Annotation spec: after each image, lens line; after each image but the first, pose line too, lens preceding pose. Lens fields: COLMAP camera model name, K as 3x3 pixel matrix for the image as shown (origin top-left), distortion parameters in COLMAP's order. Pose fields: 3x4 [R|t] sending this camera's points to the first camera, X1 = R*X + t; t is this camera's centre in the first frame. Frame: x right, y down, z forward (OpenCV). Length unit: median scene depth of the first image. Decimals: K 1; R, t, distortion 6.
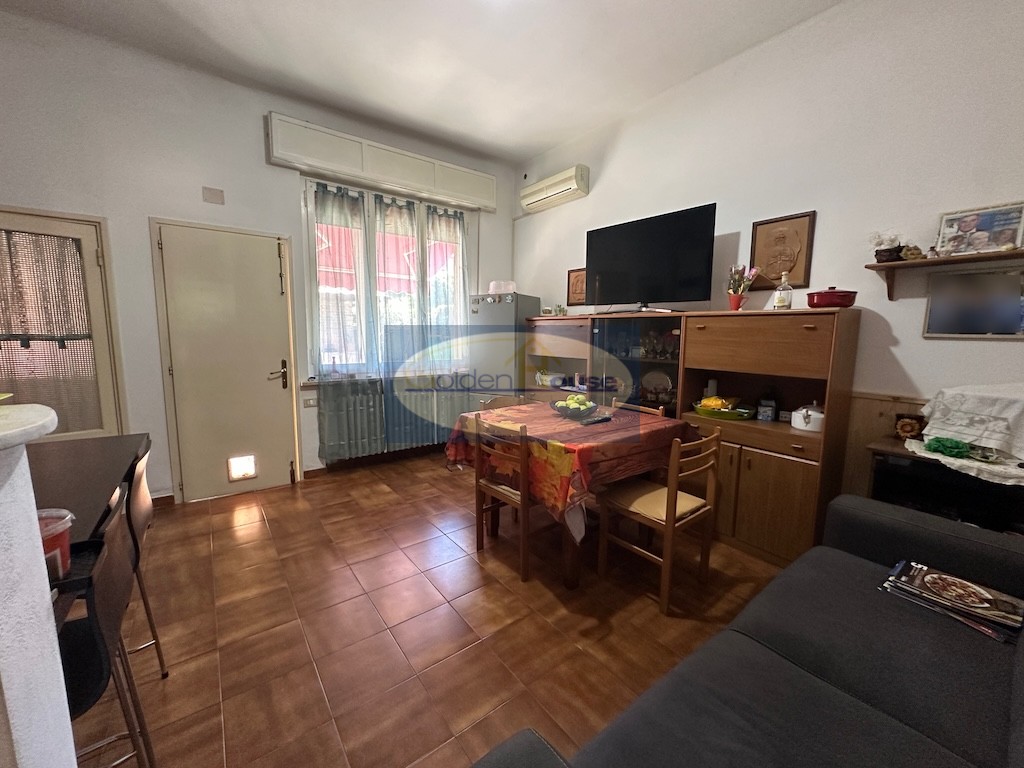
lens RADIAL K [[409.7, 0, 513.2], [0, 409.7, 384.4], [0, 0, 1]] dist [-0.000152, 0.000353]
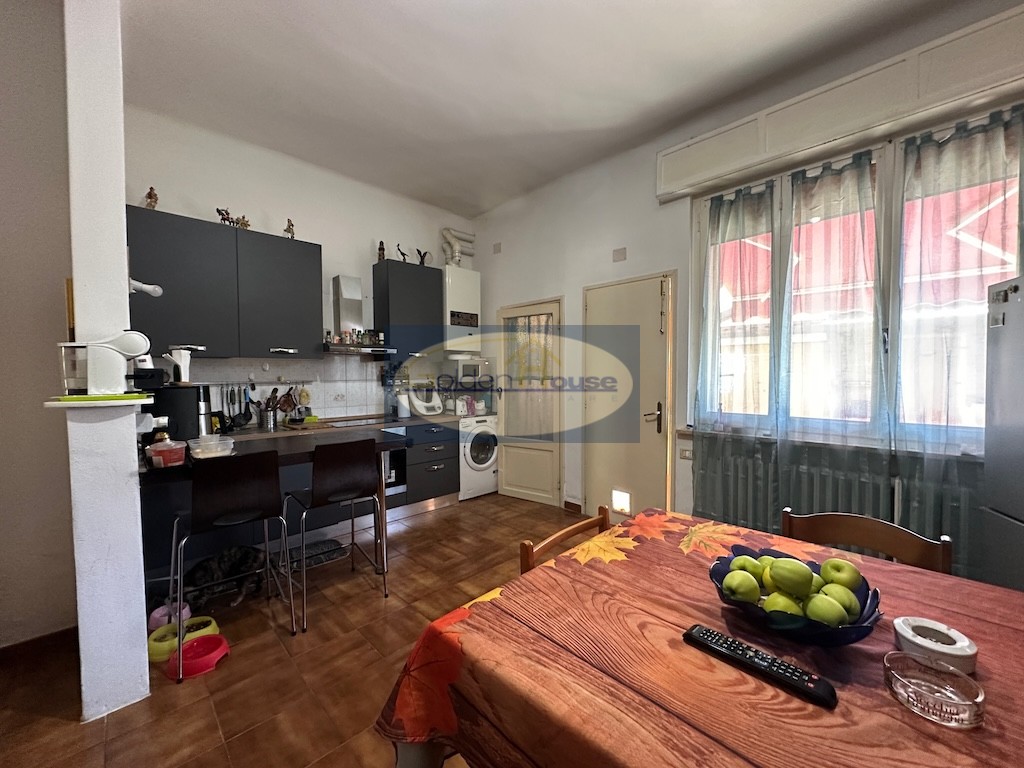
lens RADIAL K [[409.7, 0, 512.4], [0, 409.7, 383.5], [0, 0, 1]] dist [-0.000152, 0.000353]
pose [[0.123626, 0.014600, -0.992221, 0.309472], [-0.117790, 0.993039, -0.000064, -0.058541], [0.985313, 0.116882, 0.124485, 0.508972]]
